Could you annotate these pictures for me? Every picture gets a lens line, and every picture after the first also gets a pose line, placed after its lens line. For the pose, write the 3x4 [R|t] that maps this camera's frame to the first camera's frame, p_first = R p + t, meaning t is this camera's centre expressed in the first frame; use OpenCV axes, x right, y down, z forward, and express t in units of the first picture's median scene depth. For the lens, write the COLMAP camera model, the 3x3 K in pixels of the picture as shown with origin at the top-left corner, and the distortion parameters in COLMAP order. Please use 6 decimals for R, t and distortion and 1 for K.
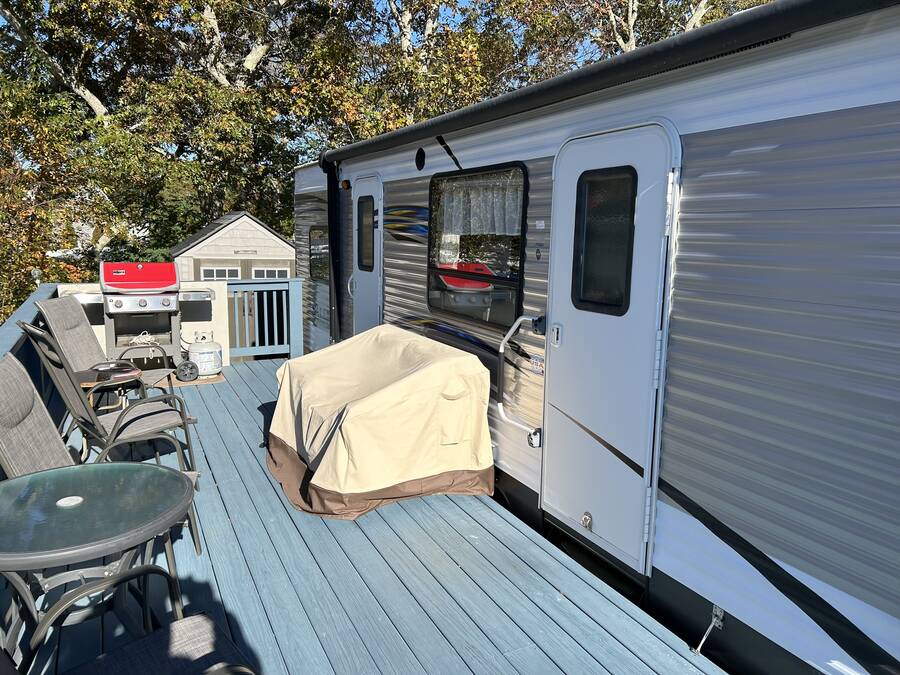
lens RADIAL K [[671.8, 0, 448.5], [0, 671.8, 337.6], [0, 0, 1]] dist [0.008116, 0.001622]
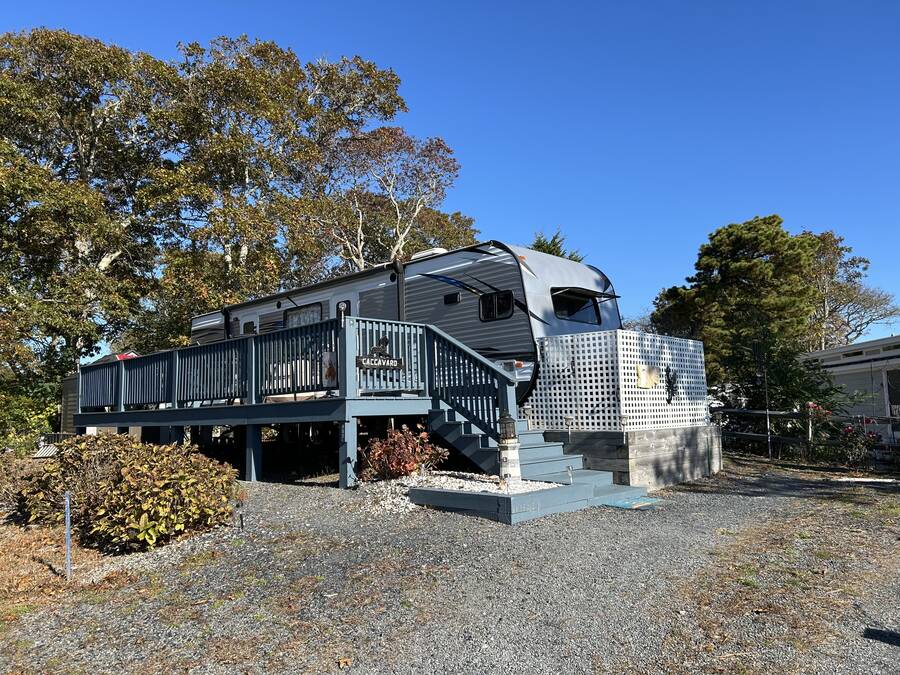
lens RADIAL K [[671.8, 0, 449.4], [0, 671.8, 337.6], [0, 0, 1]] dist [0.008116, 0.001622]
pose [[0.934582, -0.002100, 0.355742, -0.171292], [0.101281, 0.960171, -0.260412, 0.302706], [-0.341026, 0.279406, 0.897571, -0.778225]]
